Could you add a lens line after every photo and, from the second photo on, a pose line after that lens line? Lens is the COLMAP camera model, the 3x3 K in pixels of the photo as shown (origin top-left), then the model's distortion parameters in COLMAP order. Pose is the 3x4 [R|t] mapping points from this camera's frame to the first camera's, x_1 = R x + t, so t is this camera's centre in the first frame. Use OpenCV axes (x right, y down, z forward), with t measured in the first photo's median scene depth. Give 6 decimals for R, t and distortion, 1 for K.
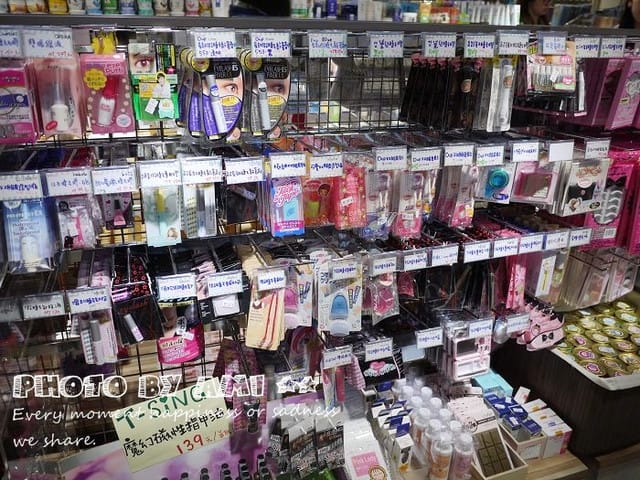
lens RADIAL K [[528.0, 0, 320.0], [0, 528.0, 240.0], [0, 0, 1]] dist [-0.046503, -0.001051]
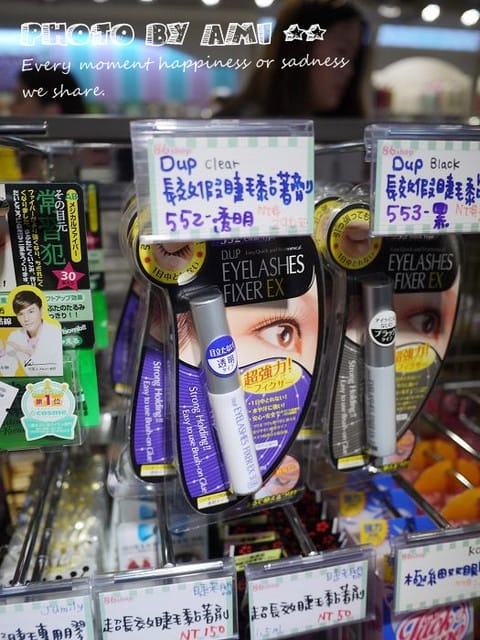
lens RADIAL K [[528.0, 0, 240.0], [0, 528.0, 320.0], [0, 0, 1]] dist [-0.046503, -0.001051]
pose [[0.990117, 0.026765, -0.137666, -0.154132], [-0.037749, 0.996253, -0.077811, -0.279598], [0.135068, 0.082238, 0.987418, 0.730115]]
